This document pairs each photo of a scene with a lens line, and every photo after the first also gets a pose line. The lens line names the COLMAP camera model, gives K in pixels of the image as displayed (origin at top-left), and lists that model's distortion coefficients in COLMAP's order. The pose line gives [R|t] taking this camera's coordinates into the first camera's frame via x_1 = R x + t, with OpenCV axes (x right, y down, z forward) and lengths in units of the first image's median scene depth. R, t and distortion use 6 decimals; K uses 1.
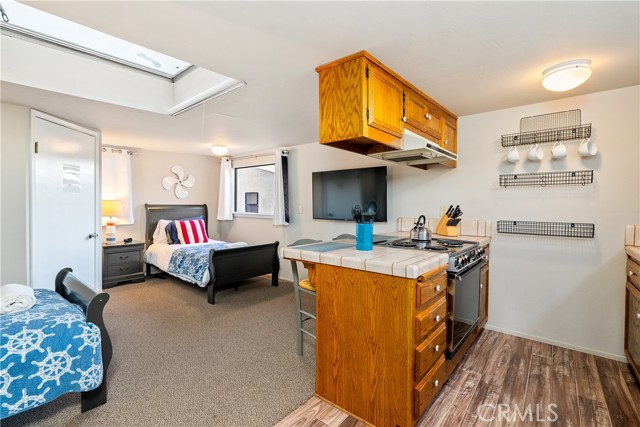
lens RADIAL K [[296.3, 0, 309.9], [0, 296.3, 216.0], [0, 0, 1]] dist [-0.005171, 0.001592]
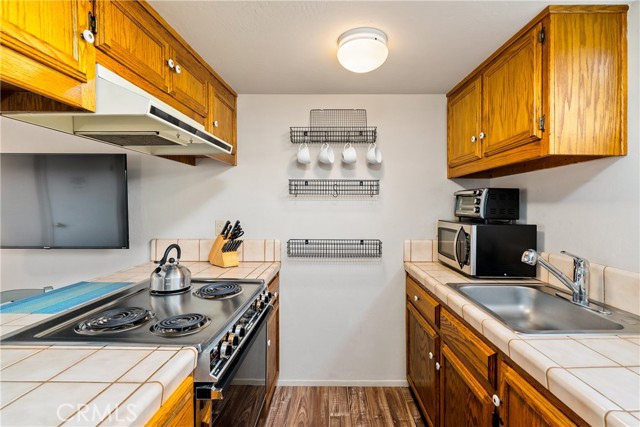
lens RADIAL K [[296.3, 0, 323.5], [0, 296.3, 208.9], [0, 0, 1]] dist [-0.005171, 0.001592]
pose [[0.779142, -0.012199, 0.626729, 0.253389], [0.019929, 0.999787, -0.005316, -0.062274], [-0.626531, 0.016632, 0.779219, 0.384458]]
